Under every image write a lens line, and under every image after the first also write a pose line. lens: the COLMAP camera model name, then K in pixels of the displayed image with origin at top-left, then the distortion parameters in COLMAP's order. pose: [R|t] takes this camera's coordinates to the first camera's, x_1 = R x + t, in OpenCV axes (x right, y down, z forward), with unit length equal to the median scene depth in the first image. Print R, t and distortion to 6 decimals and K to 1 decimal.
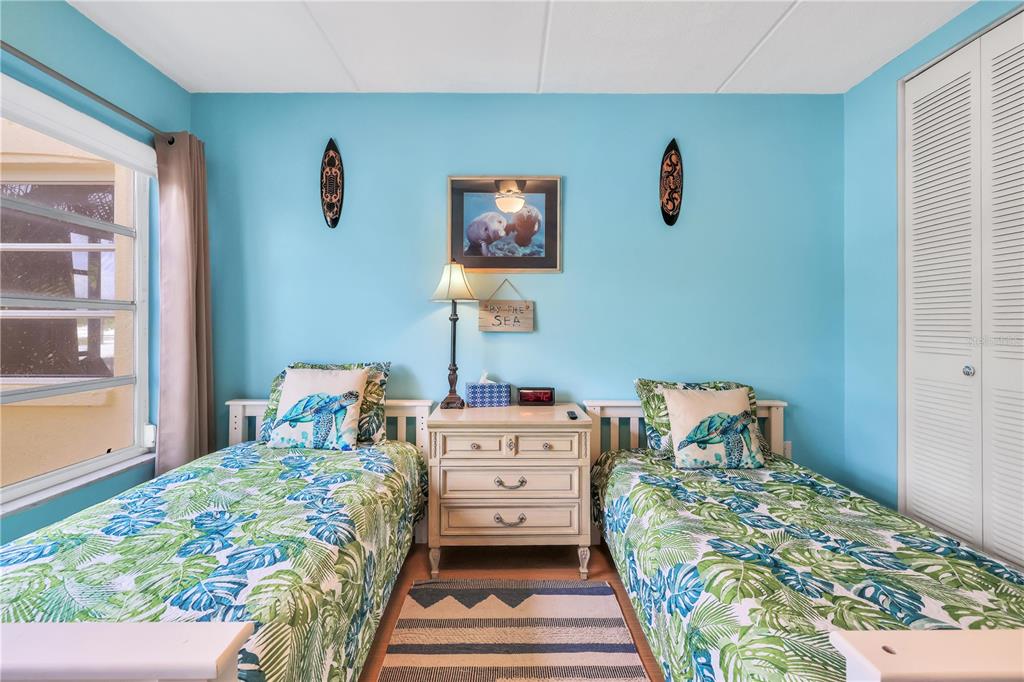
lens RADIAL K [[465.0, 0, 510.2], [0, 465.0, 324.7], [0, 0, 1]] dist [-0.000344, 0.000269]
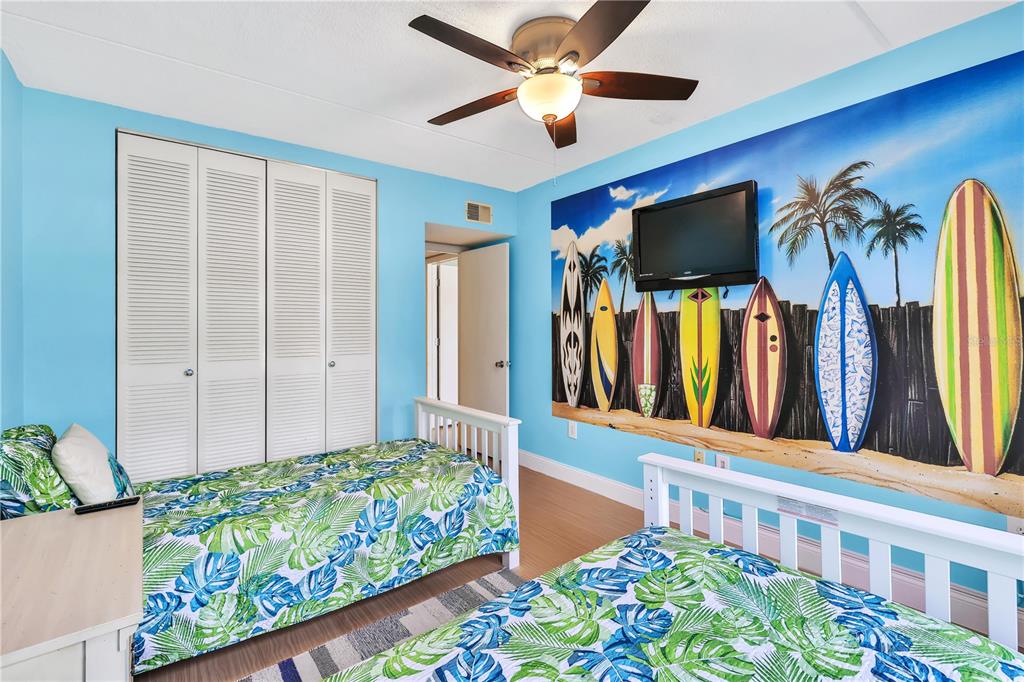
lens RADIAL K [[465.0, 0, 510.2], [0, 465.0, 324.7], [0, 0, 1]] dist [-0.000344, 0.000269]
pose [[-0.614679, 0.006601, 0.788749, -0.665323], [0.005564, 0.999976, -0.004032, -0.032580], [-0.788757, 0.001911, -0.614702, 0.966792]]
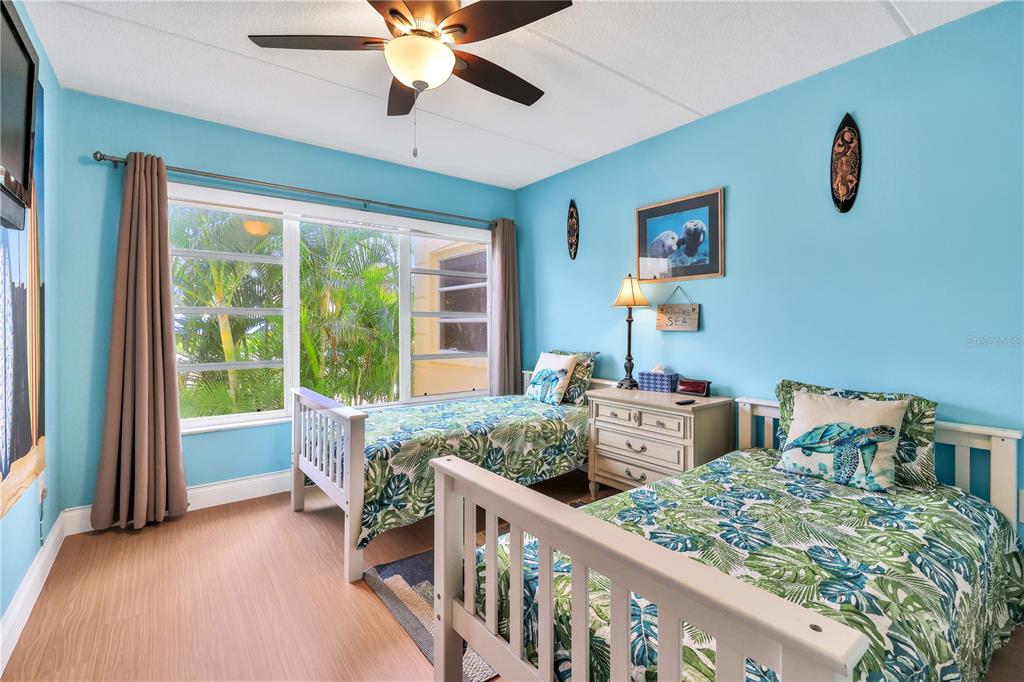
lens RADIAL K [[465.0, 0, 510.2], [0, 465.0, 324.7], [0, 0, 1]] dist [-0.000344, 0.000269]
pose [[0.596452, -0.003051, -0.802643, 0.809755], [0.002183, 0.999995, -0.002179, 0.001861], [0.802646, -0.000452, 0.596456, -0.049603]]
